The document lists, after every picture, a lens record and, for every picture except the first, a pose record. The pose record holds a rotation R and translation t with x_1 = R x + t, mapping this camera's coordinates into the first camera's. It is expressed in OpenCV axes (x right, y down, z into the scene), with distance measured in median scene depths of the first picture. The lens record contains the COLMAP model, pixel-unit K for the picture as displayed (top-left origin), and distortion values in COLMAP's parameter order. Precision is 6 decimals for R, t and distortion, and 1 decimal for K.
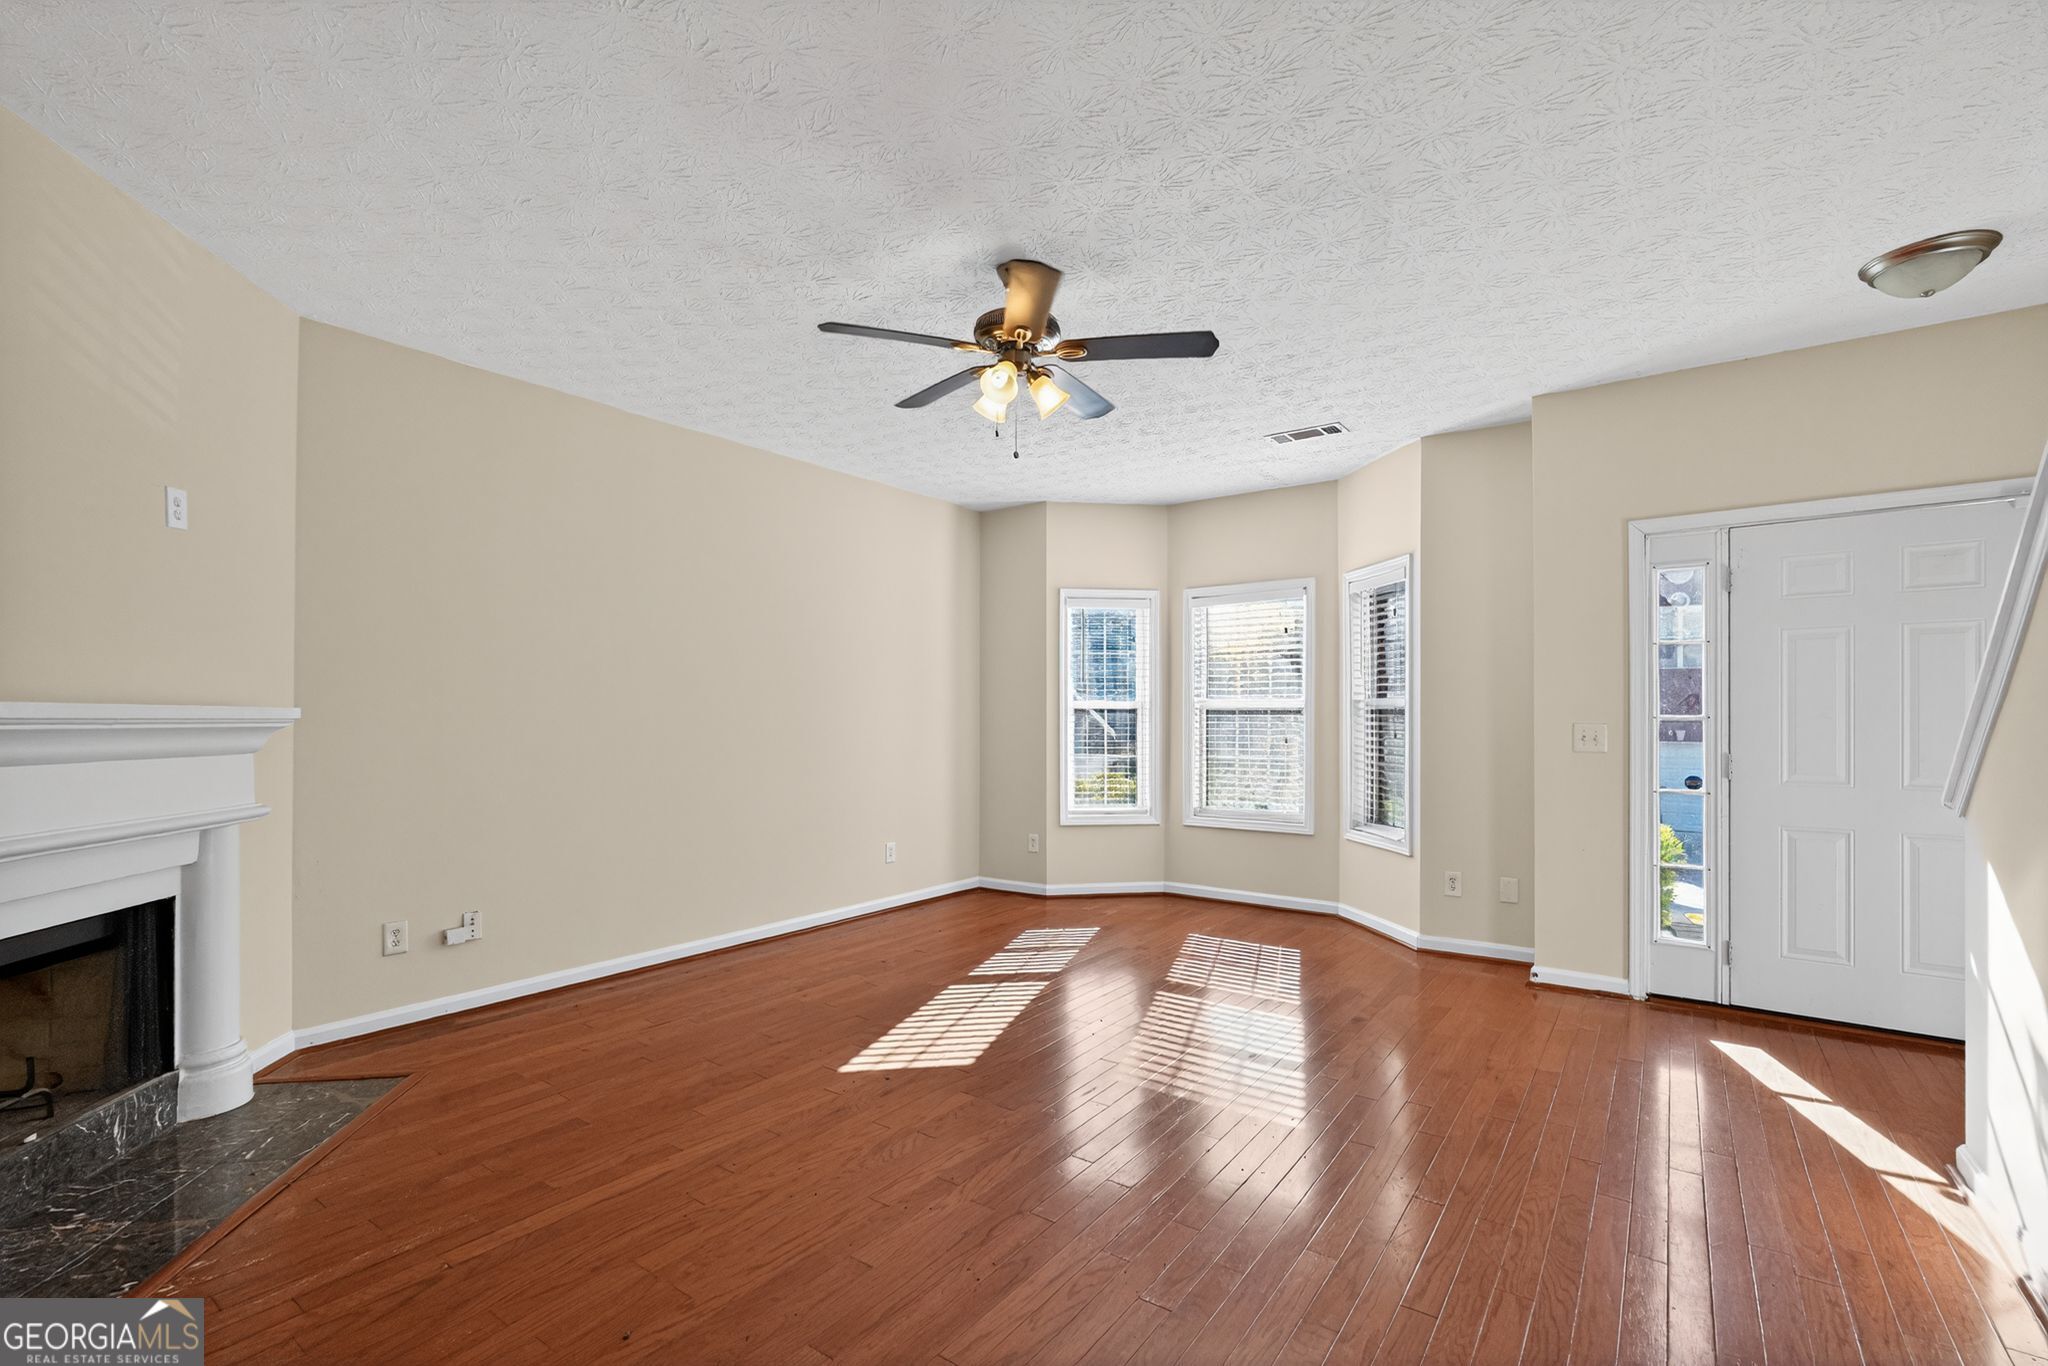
lens RADIAL K [[913.2, 0, 1021.4], [0, 913.2, 703.6], [0, 0, 1]] dist [-0.010916, 0.004293]
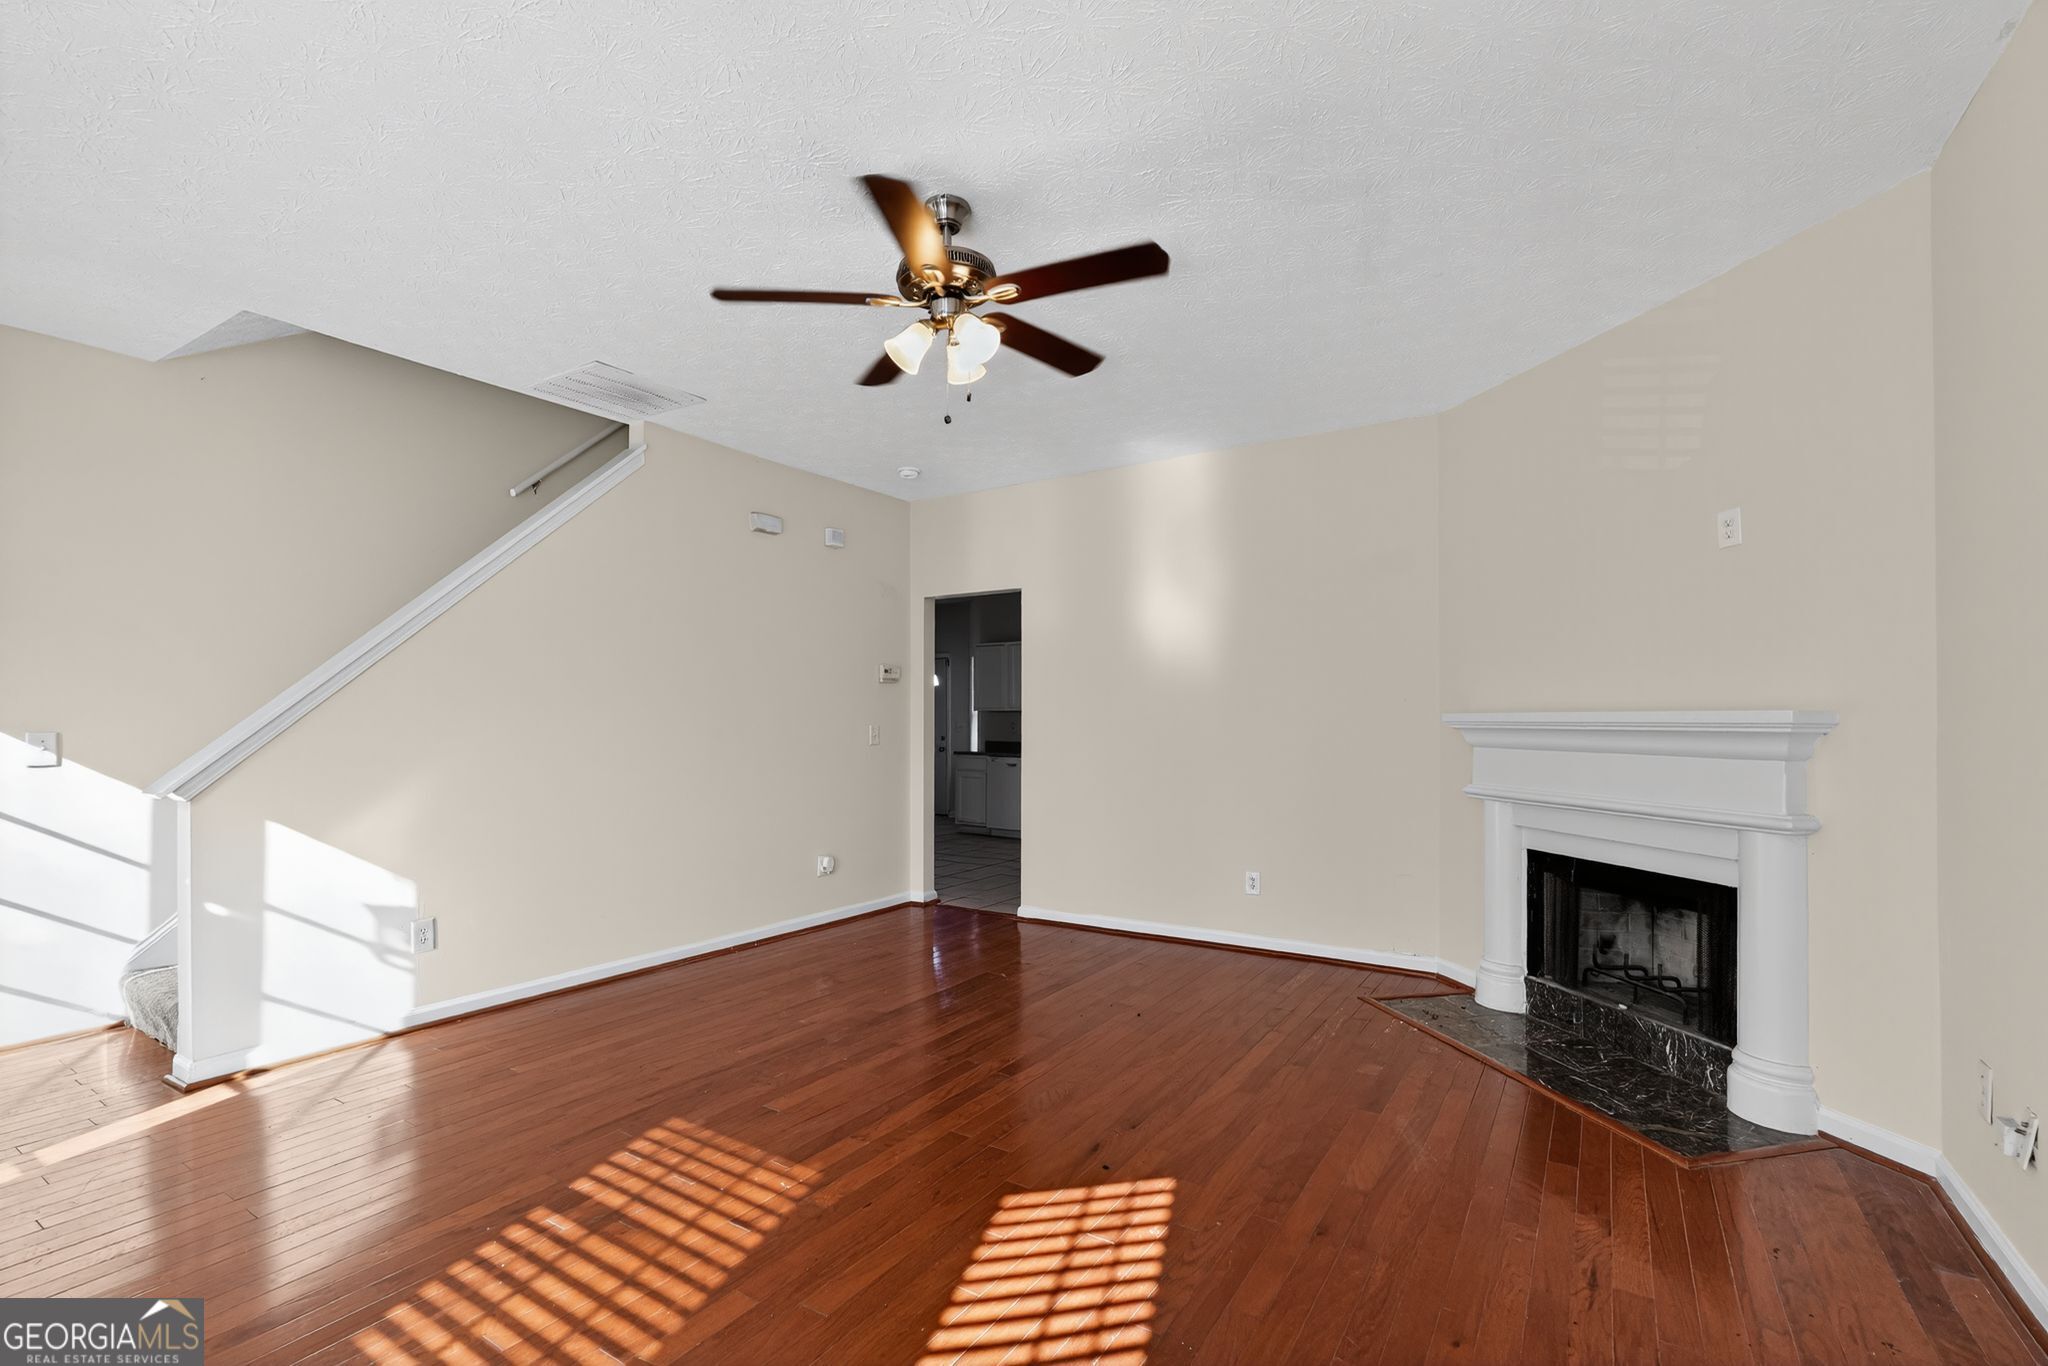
lens RADIAL K [[913.2, 0, 1016.7], [0, 913.2, 713.4], [0, 0, 1]] dist [-0.010916, 0.004293]
pose [[-0.999002, 0.000201, -0.044655, -0.024386], [0.001137, 0.999780, -0.020931, 0.018158], [0.044641, -0.020961, -0.998783, 1.338342]]
